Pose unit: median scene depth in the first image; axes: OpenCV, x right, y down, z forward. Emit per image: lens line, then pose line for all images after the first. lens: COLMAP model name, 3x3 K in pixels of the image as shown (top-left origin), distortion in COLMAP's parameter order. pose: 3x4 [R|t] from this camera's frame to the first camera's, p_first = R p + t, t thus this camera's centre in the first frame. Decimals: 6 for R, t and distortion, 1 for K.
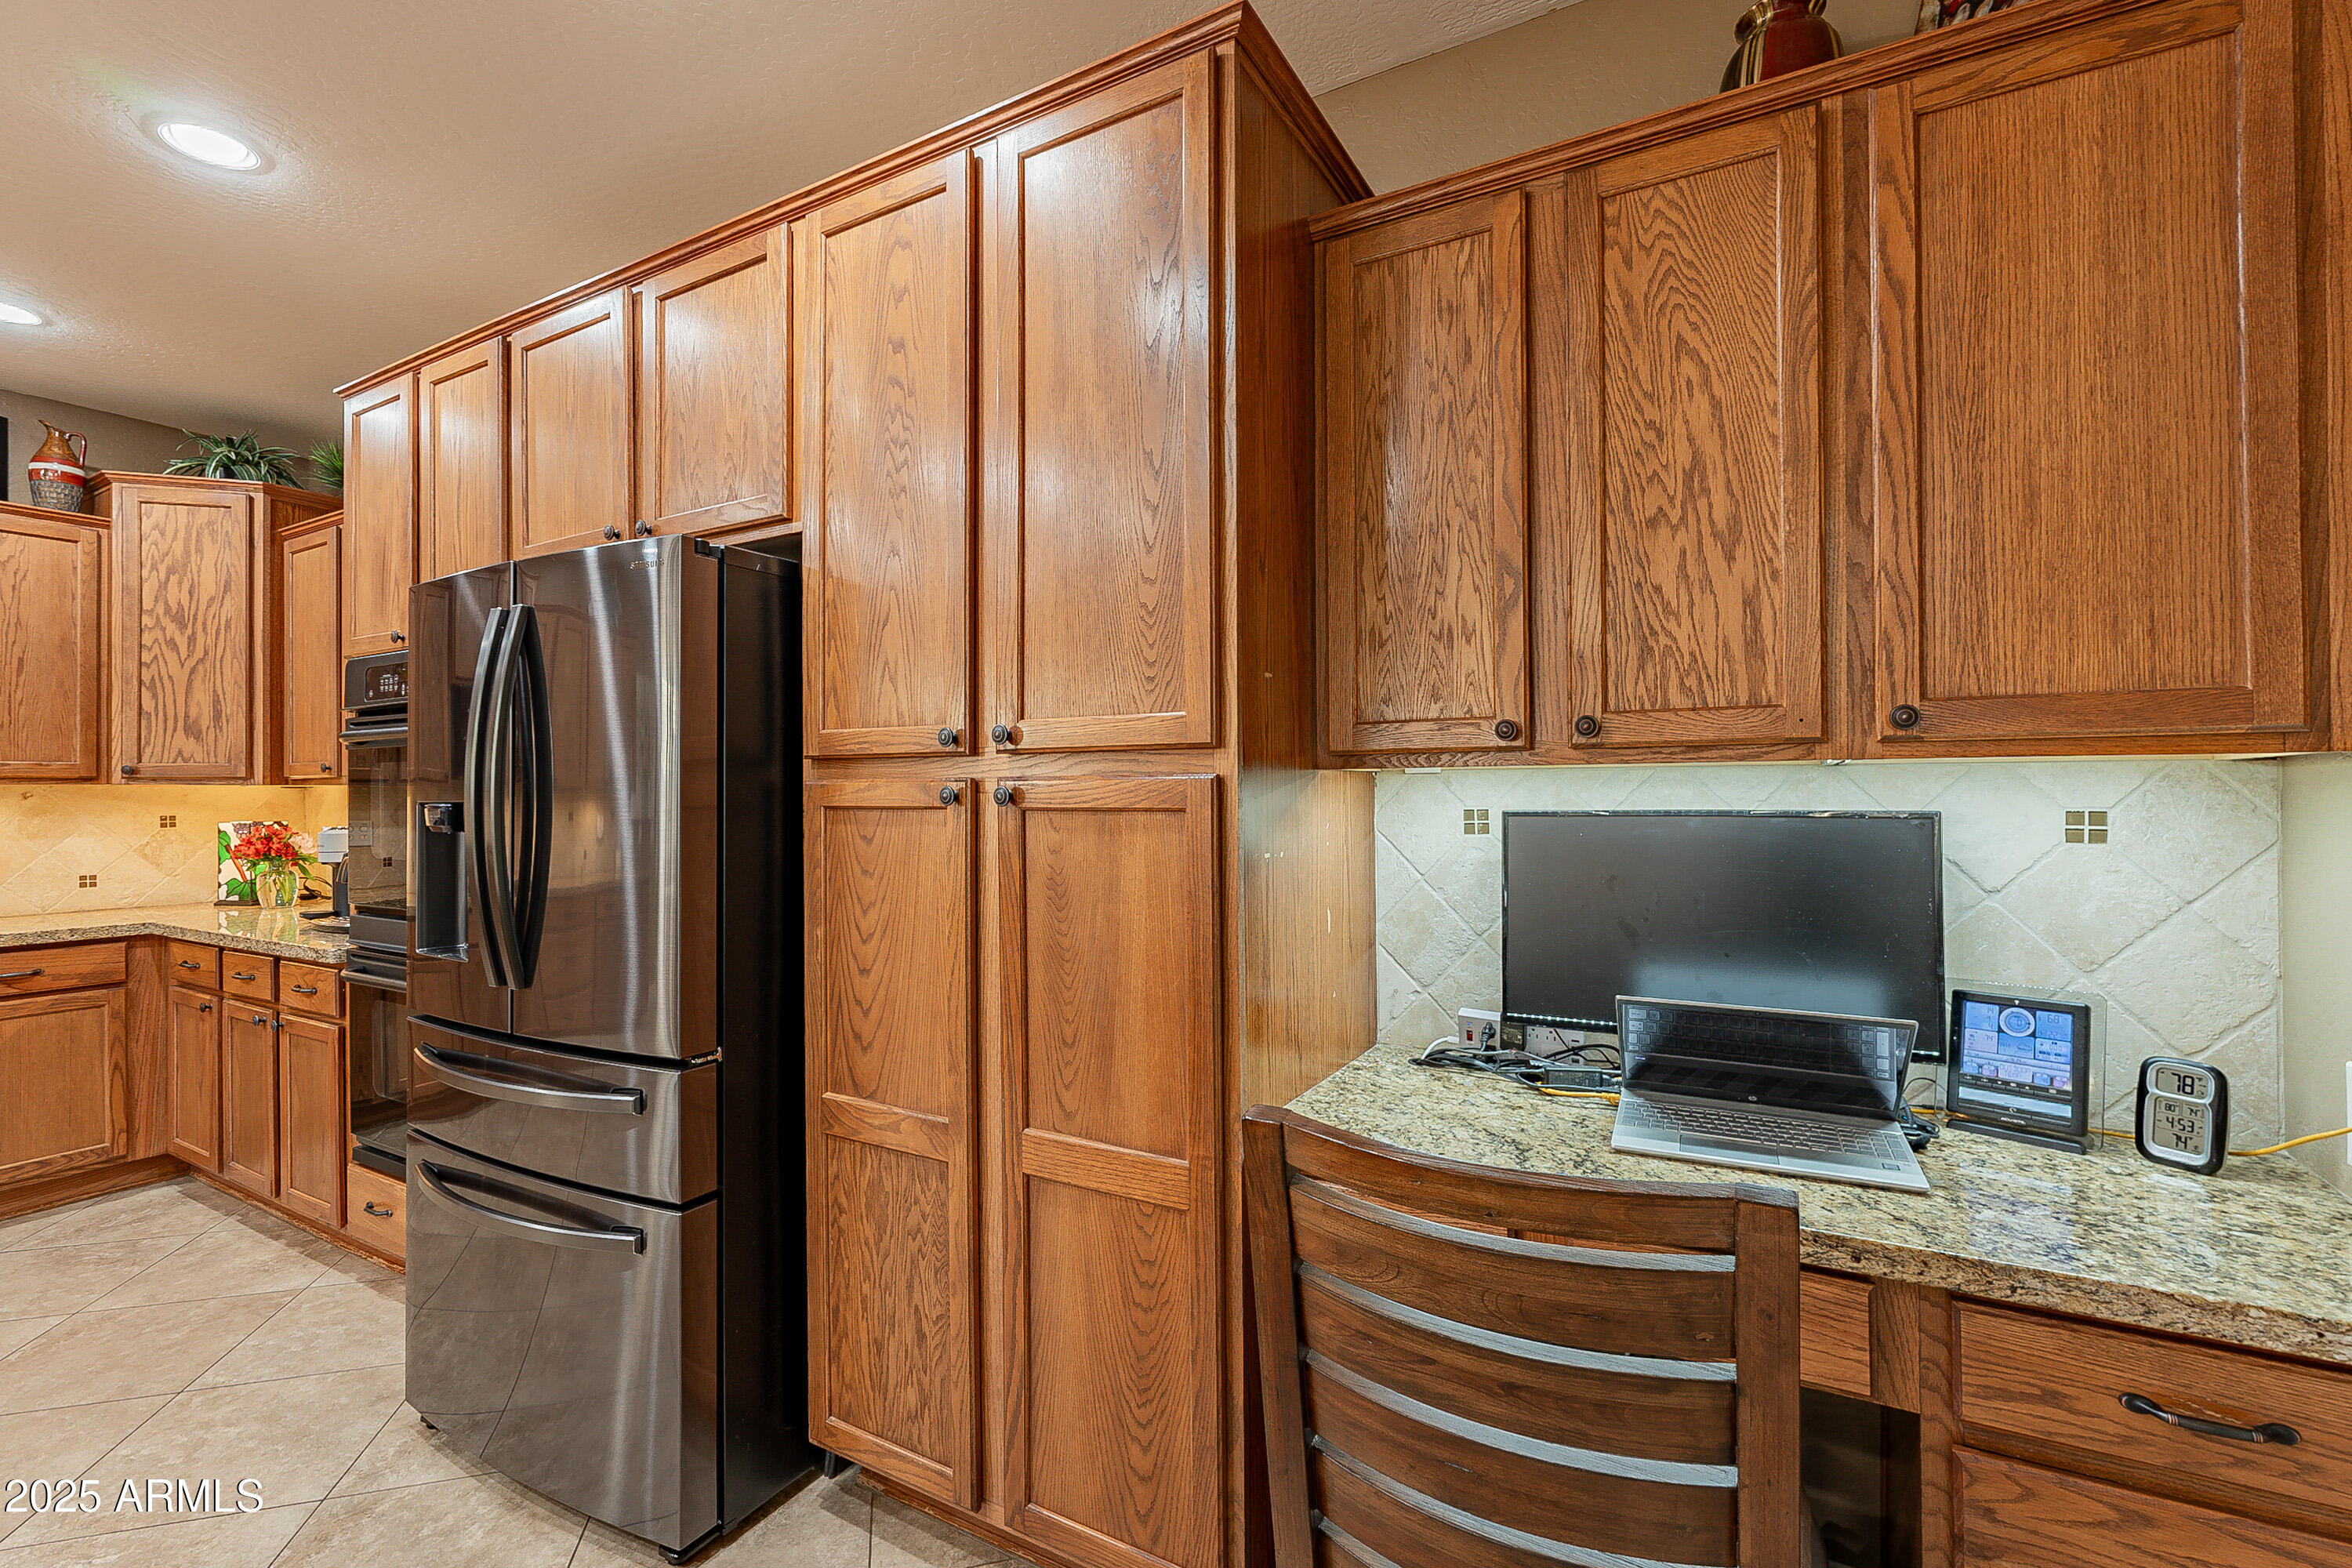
lens RADIAL K [[1028.6, 0, 1183.5], [0, 1028.6, 782.8], [0, 0, 1]] dist [-0.003199, -0.000066]
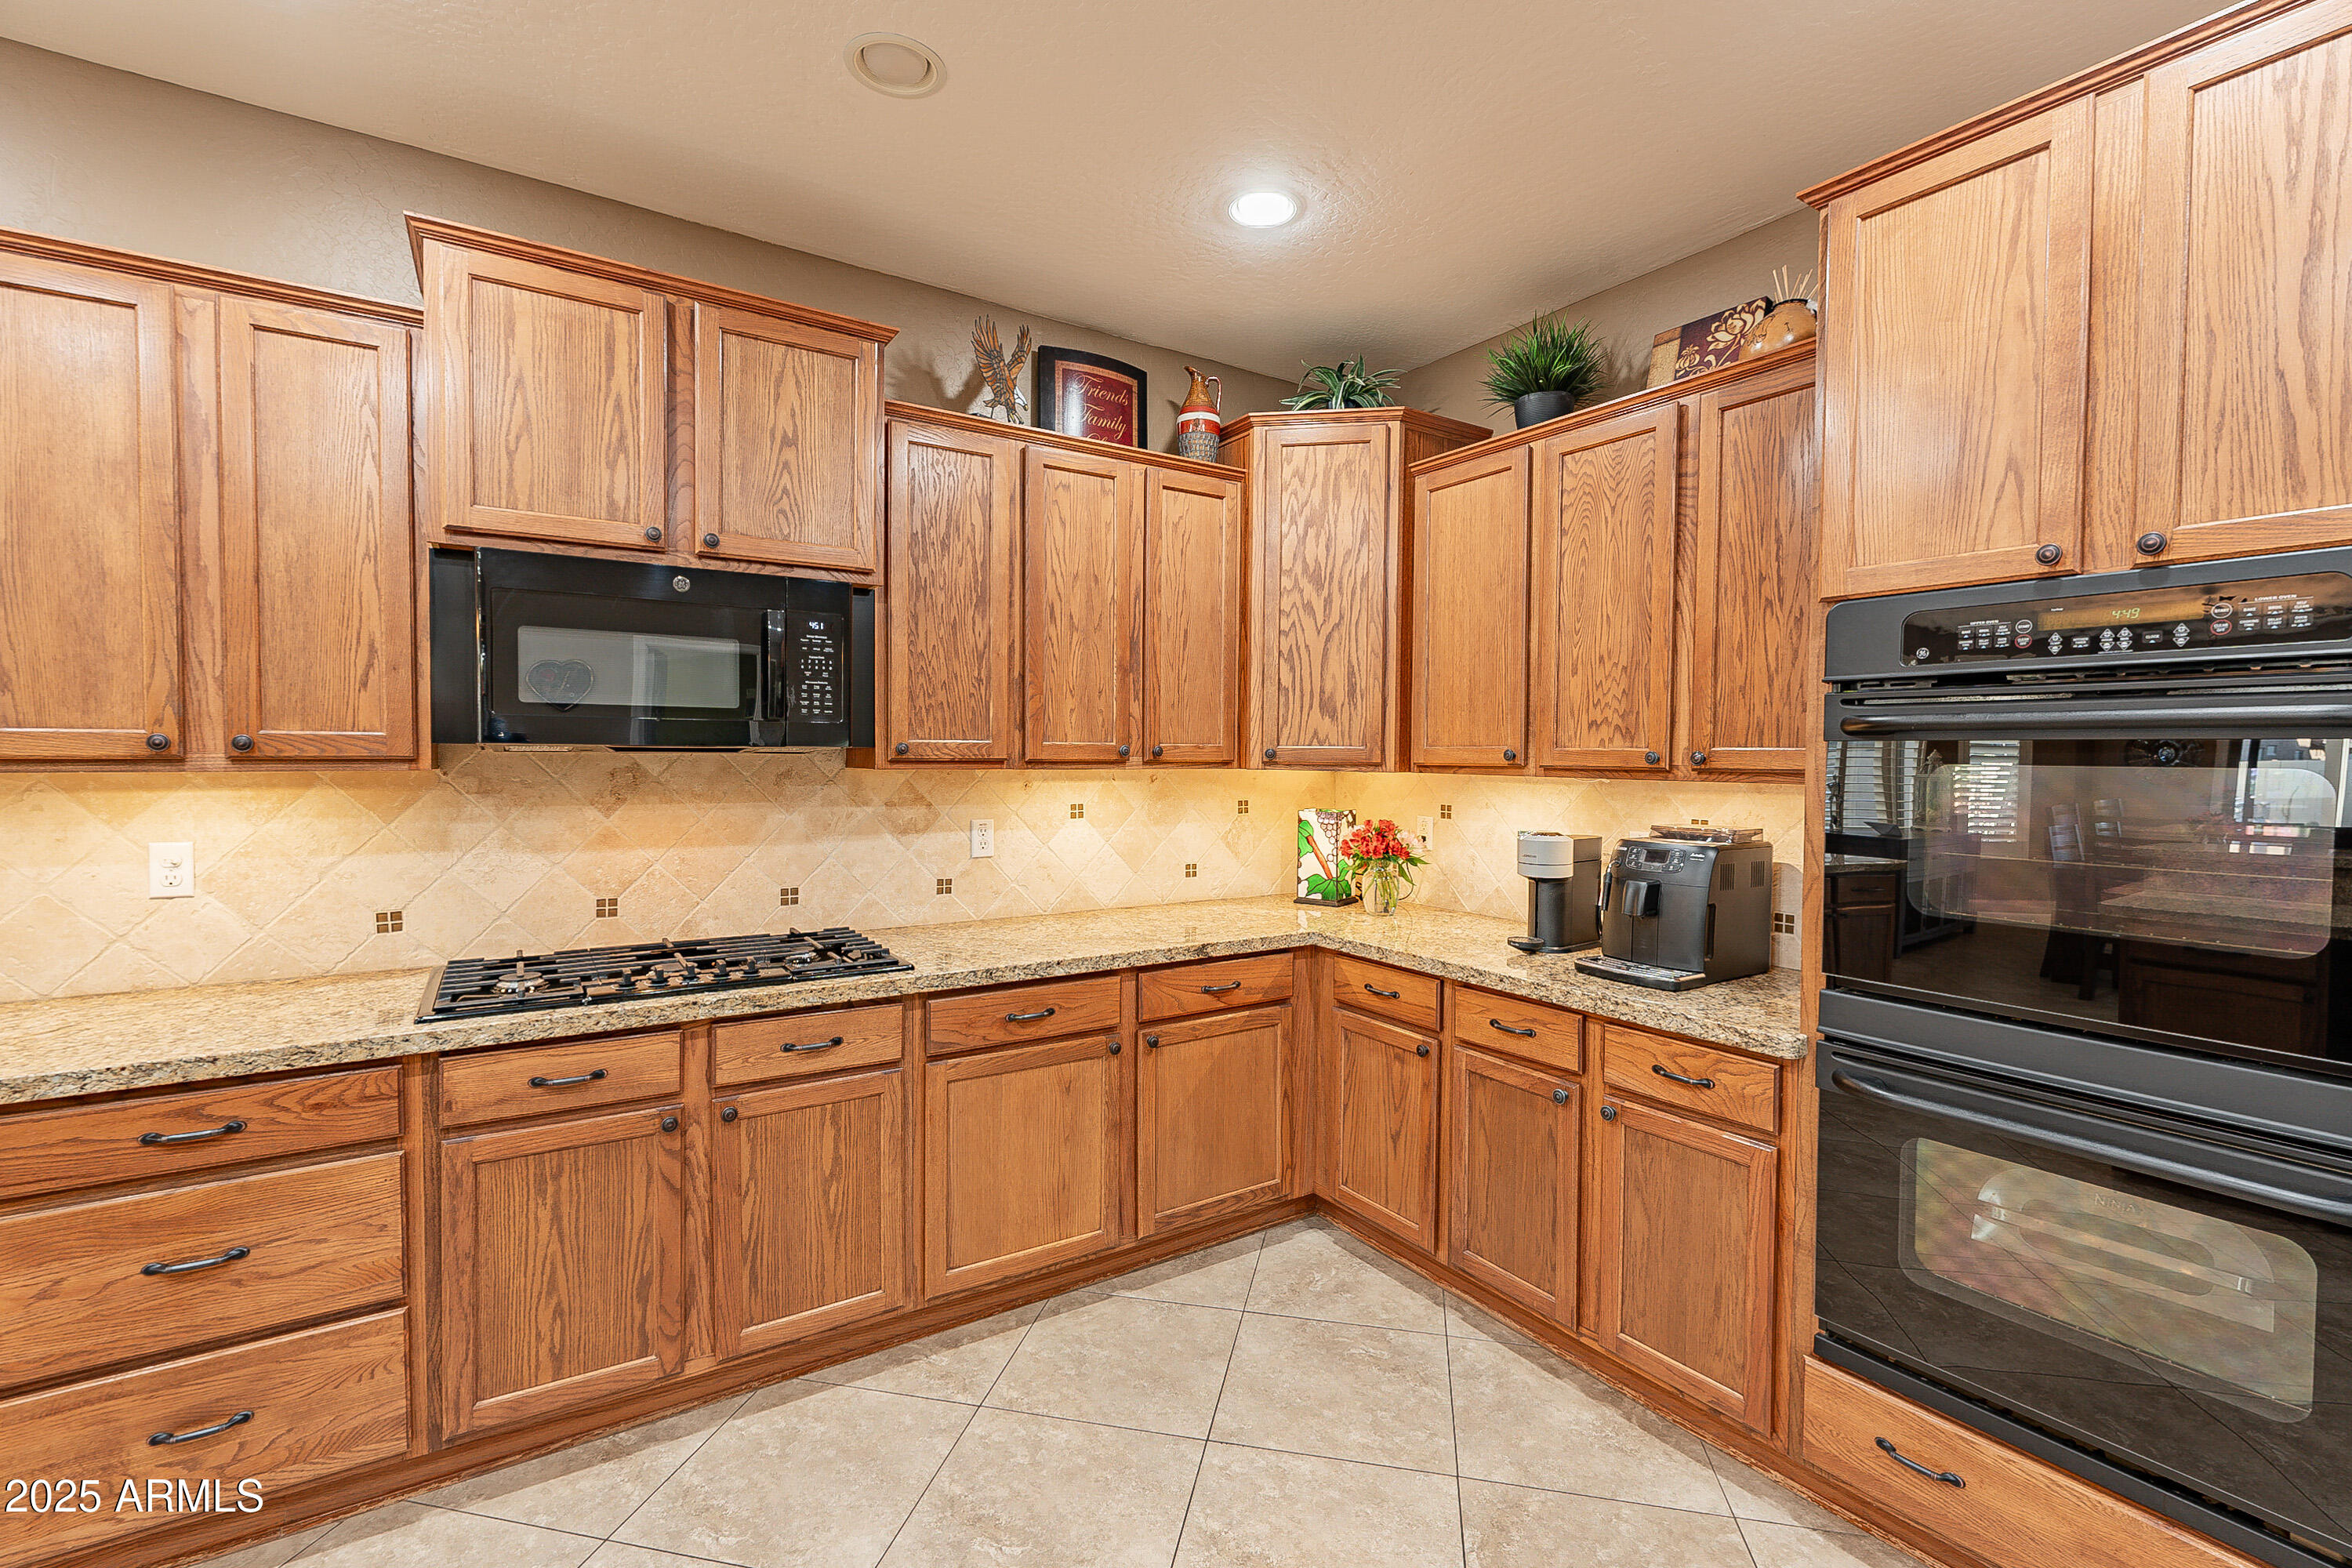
lens RADIAL K [[1028.6, 0, 1183.5], [0, 1028.6, 782.8], [0, 0, 1]] dist [-0.003199, -0.000066]
pose [[0.889858, 0.027552, -0.455405, -0.717671], [-0.010816, 0.999168, 0.039314, -0.022090], [0.456110, -0.030059, 0.889416, 0.183911]]
